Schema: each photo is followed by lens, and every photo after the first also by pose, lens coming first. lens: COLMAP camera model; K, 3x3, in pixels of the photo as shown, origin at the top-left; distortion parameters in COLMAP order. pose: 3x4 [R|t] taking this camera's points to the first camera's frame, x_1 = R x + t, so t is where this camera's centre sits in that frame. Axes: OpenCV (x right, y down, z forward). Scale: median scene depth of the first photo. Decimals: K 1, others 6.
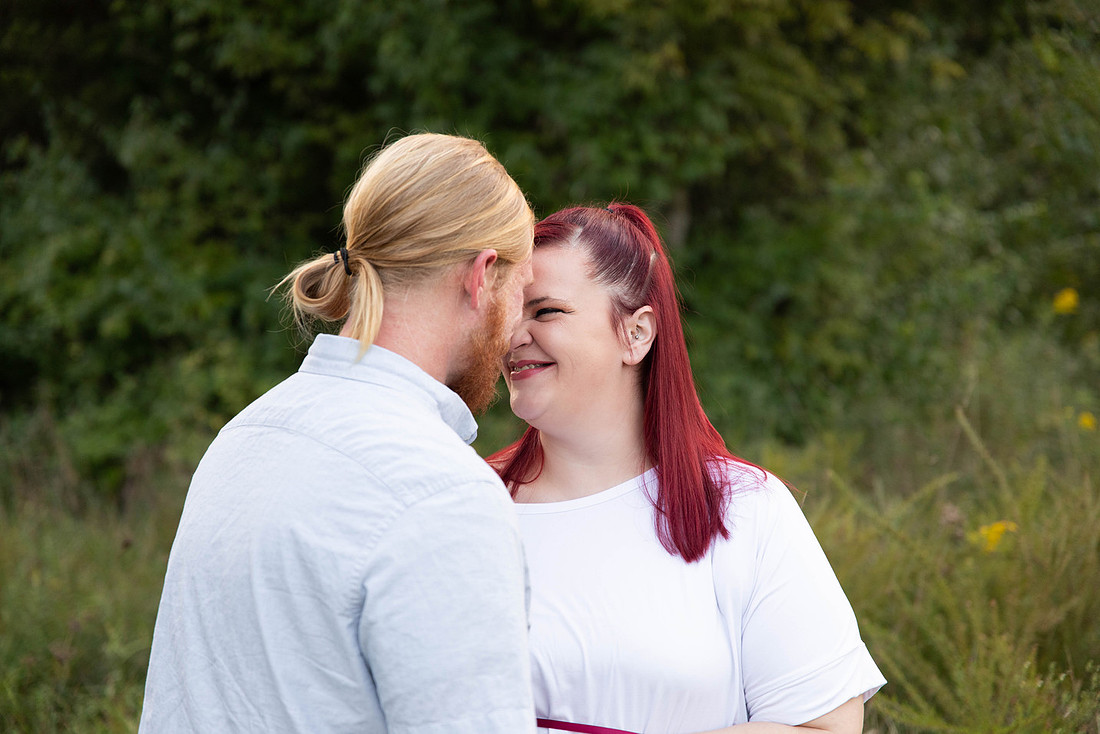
lens RADIAL K [[2238.3, 0, 550.0], [0, 2238.3, 367.0], [0, 0, 1]] dist [0.033793, -0.326286]
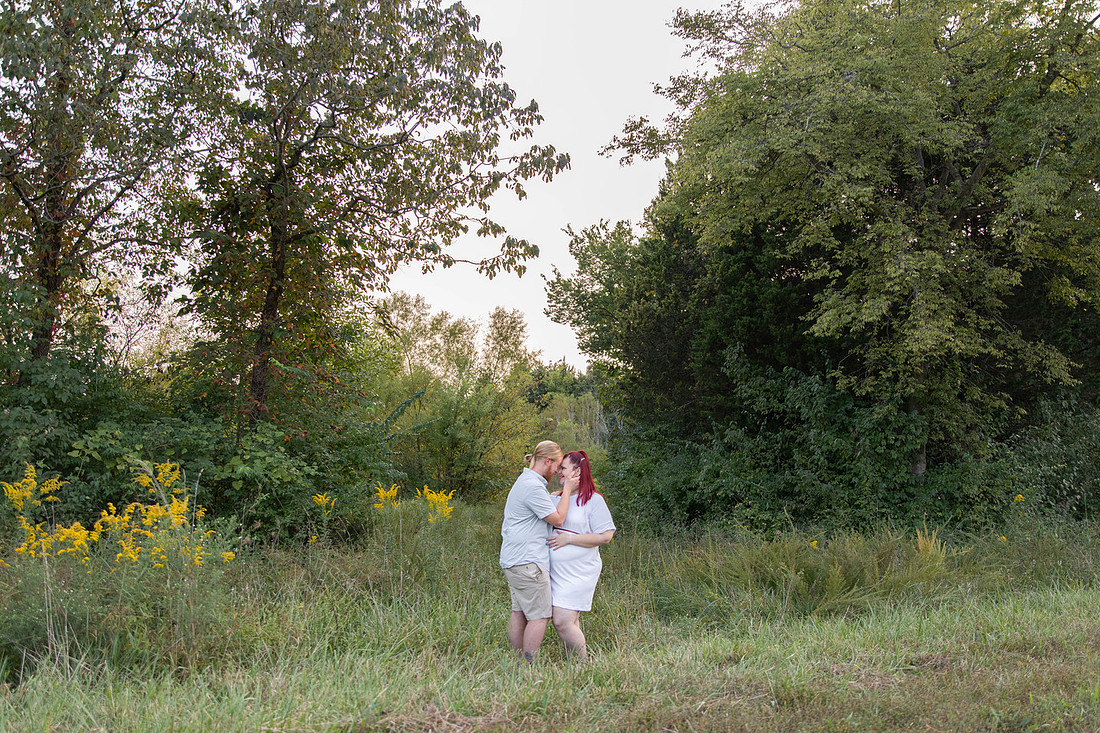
lens RADIAL K [[942.4, 0, 550.0], [0, 942.4, 366.5], [0, 0, 1]] dist [-0.018820, -0.000653]
pose [[0.879556, -0.021826, -0.475294, 0.238457], [-0.057679, 0.986689, -0.152048, 0.019833], [0.472285, 0.161149, 0.866590, -0.283575]]
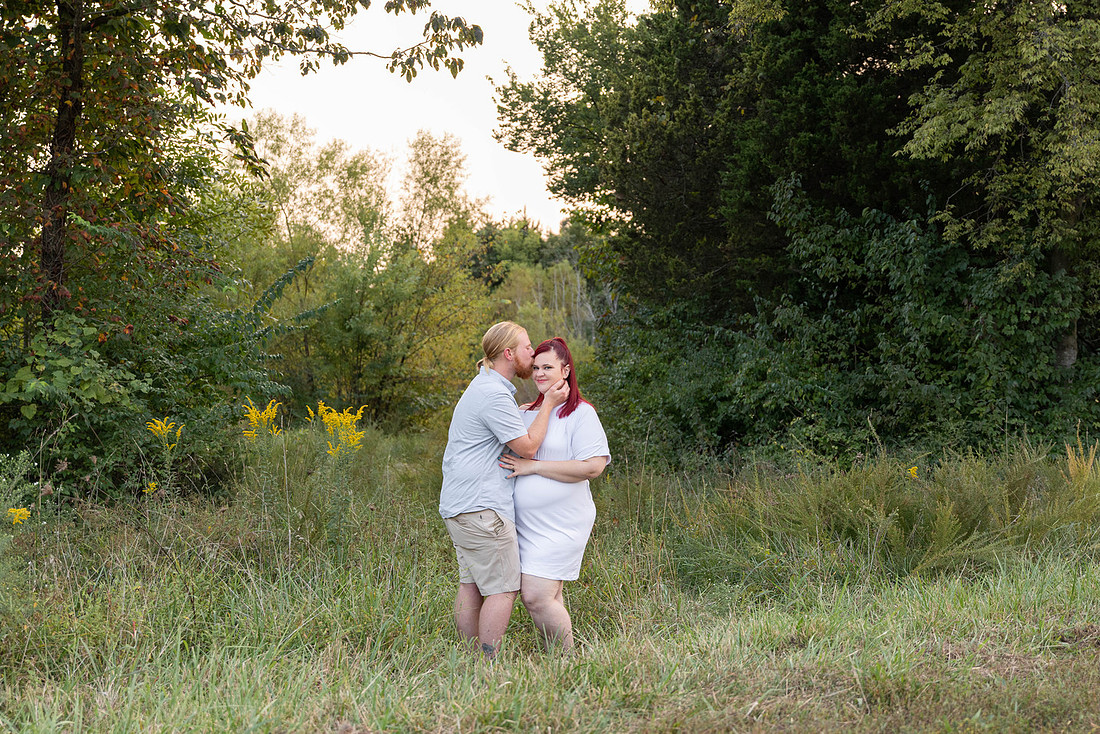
lens RADIAL K [[1436.7, 0, 550.0], [0, 1436.7, 367.0], [0, 0, 1]] dist [-0.000590, -0.052333]
pose [[0.893494, -0.000075, -0.449075, 0.234103], [-0.026739, 0.998217, -0.053368, 0.023524], [0.448278, 0.059692, 0.891899, -0.277950]]
